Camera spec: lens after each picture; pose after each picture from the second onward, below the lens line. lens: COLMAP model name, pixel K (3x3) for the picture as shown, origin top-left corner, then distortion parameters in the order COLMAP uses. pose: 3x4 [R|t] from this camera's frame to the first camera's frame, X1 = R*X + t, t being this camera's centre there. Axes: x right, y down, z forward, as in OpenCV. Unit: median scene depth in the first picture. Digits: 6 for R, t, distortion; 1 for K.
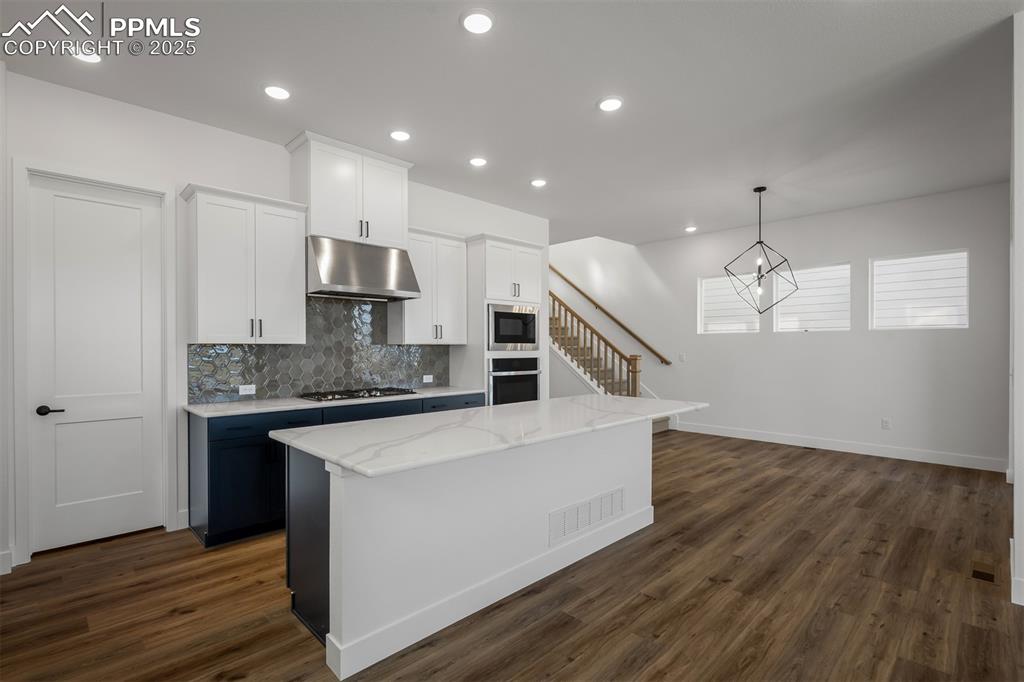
lens RADIAL K [[479.6, 0, 506.2], [0, 479.6, 351.4], [0, 0, 1]] dist [-0.000559, -0.000141]
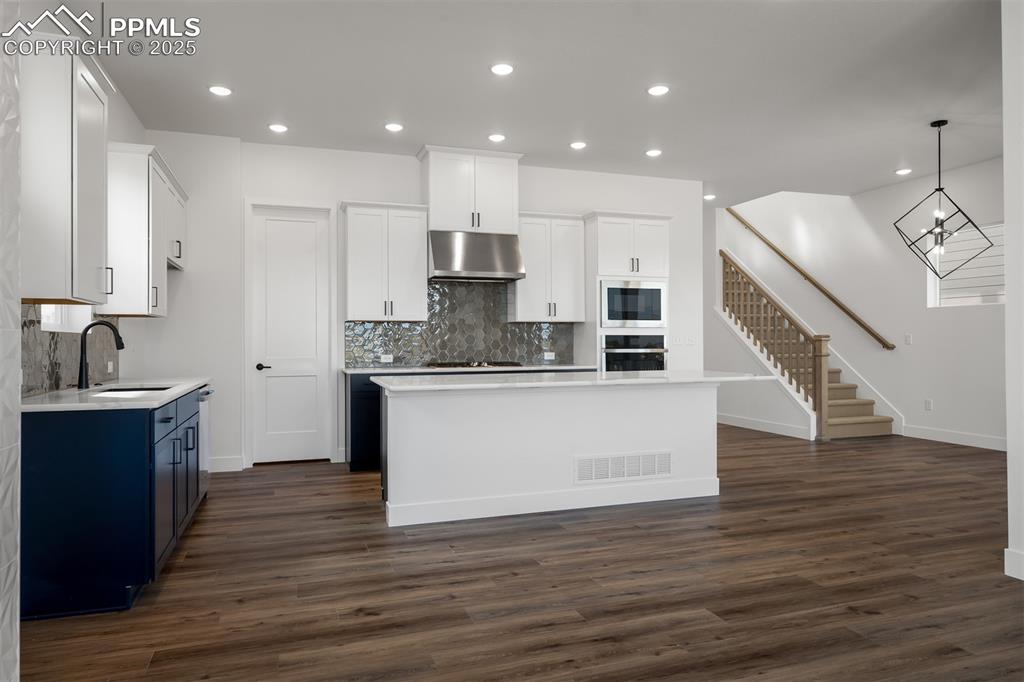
lens RADIAL K [[649.7, 0, 512.0], [0, 649.7, 341.0], [0, 0, 1]] dist [0.001926, 0.001090]
pose [[0.905845, -0.001360, -0.423608, 0.460043], [-0.001612, 0.999977, -0.006658, 0.045148], [0.423607, 0.006714, 0.905821, -0.380013]]
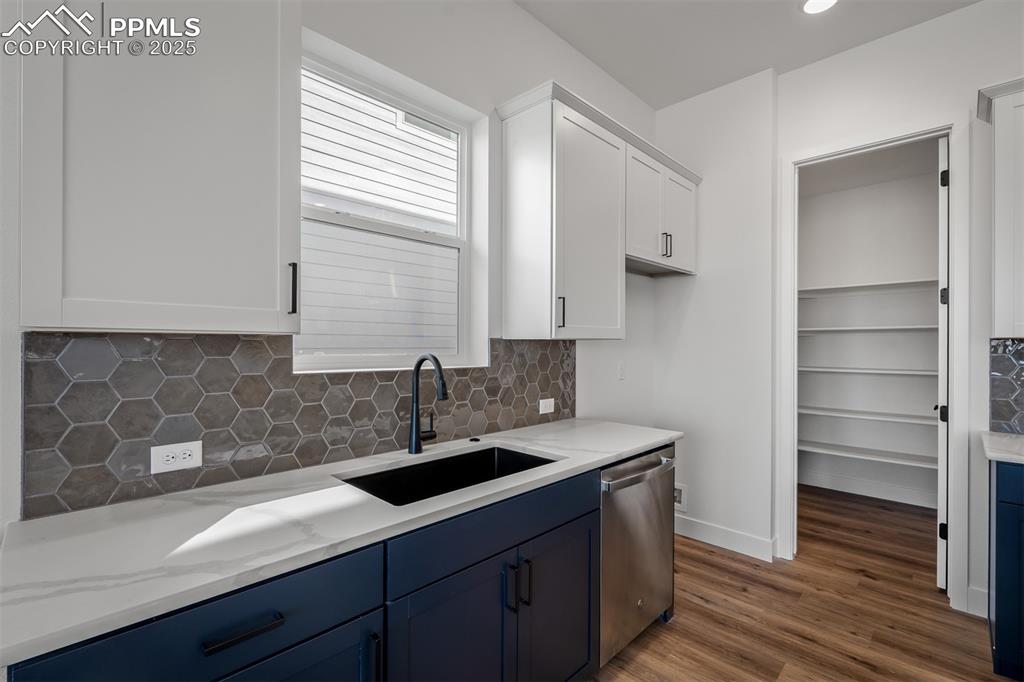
lens RADIAL K [[459.2, 0, 508.8], [0, 459.2, 340.8], [0, 0, 1]] dist [-0.002117, -0.000064]
pose [[0.029502, -0.000526, -0.999565, -0.051628], [-0.012864, 0.999917, -0.000906, -0.003327], [0.999482, 0.012885, 0.029493, 0.297011]]
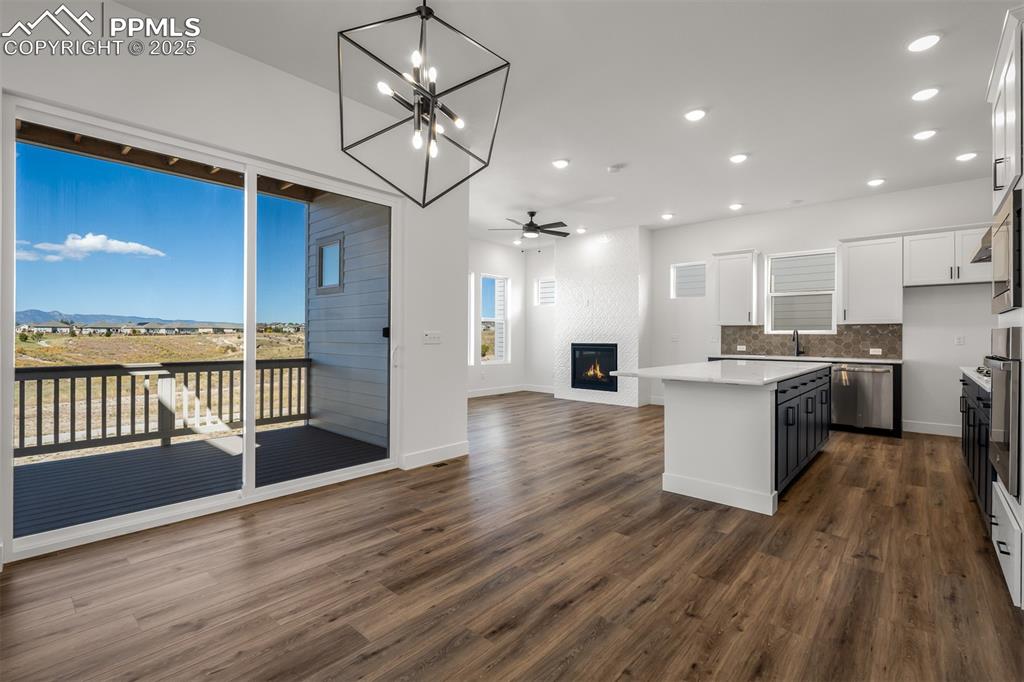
lens RADIAL K [[458.7, 0, 512.0], [0, 458.7, 341.0], [0, 0, 1]] dist [-0.000475, -0.000547]
pose [[-0.997274, 0.000199, -0.073789, 0.652646], [-0.001050, 0.999857, 0.016888, 0.025620], [0.073782, 0.016920, -0.997131, 1.818201]]
